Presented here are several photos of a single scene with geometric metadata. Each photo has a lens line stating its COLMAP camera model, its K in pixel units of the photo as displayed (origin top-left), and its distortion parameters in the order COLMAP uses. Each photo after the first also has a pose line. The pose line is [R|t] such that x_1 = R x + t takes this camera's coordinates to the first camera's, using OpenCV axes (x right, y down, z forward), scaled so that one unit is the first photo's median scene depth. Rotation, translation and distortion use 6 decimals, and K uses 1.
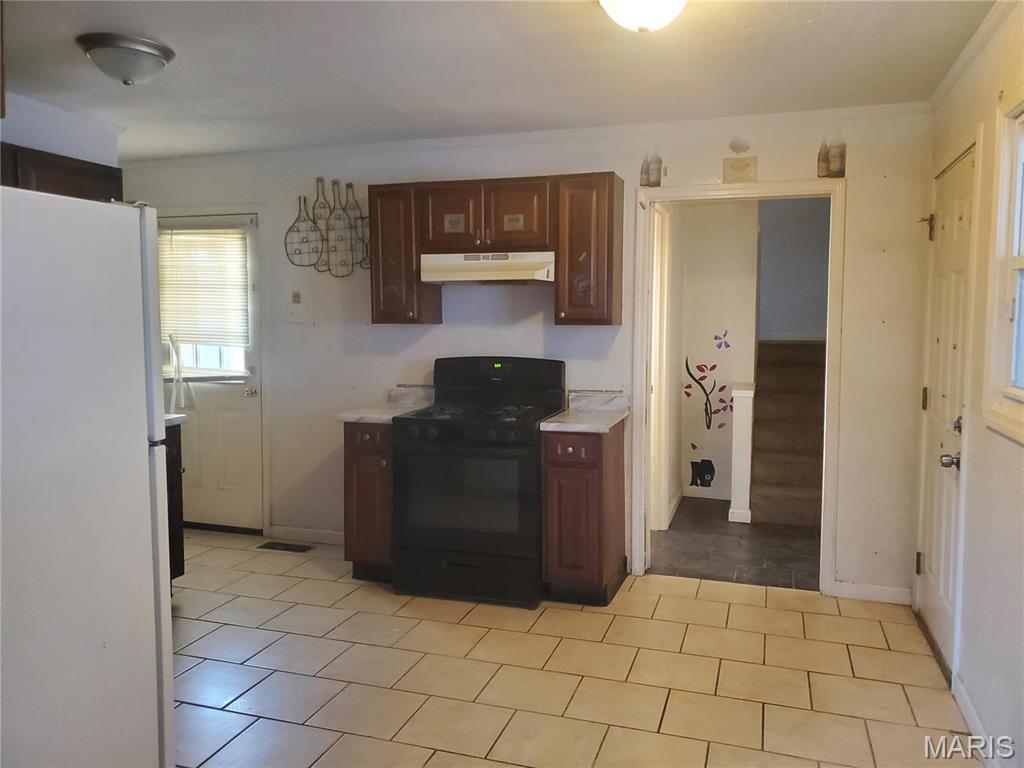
lens RADIAL K [[789.8, 0, 508.1], [0, 789.8, 375.2], [0, 0, 1]] dist [0.043351, -0.032631]
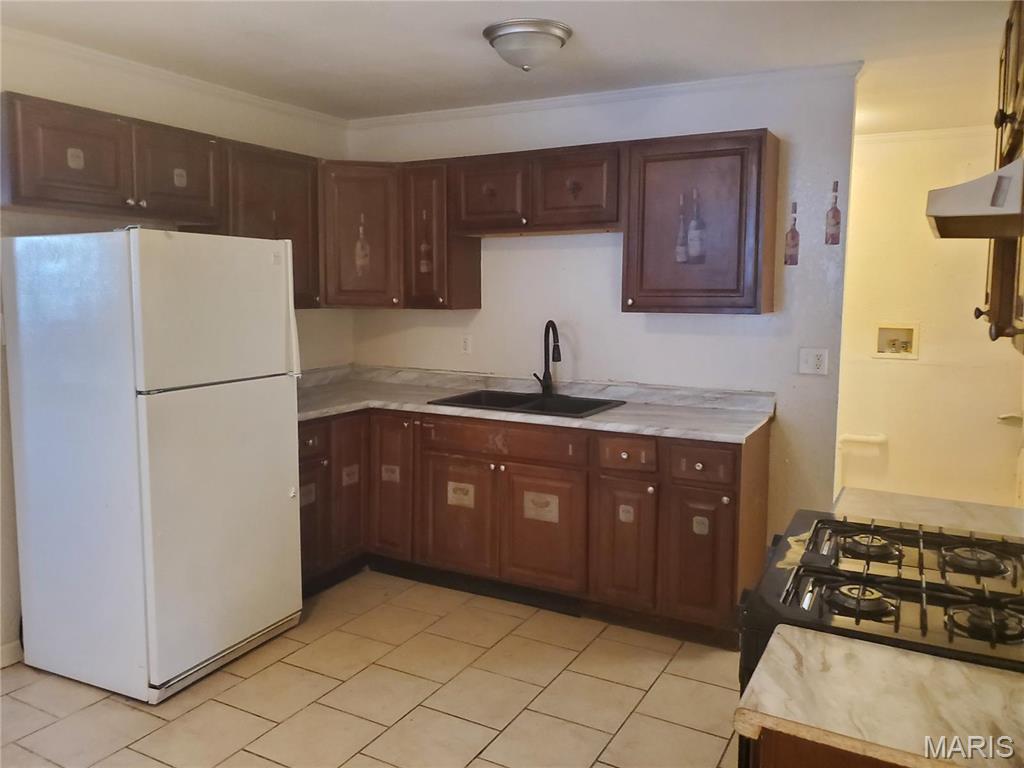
lens RADIAL K [[789.8, 0, 484.4], [0, 789.8, 360.0], [0, 0, 1]] dist [0.043351, -0.032631]
pose [[-0.209722, 0.081731, -0.974339, 0.375407], [-0.078083, 0.991918, 0.100013, -0.074259], [0.974638, 0.097054, -0.201645, 0.847131]]
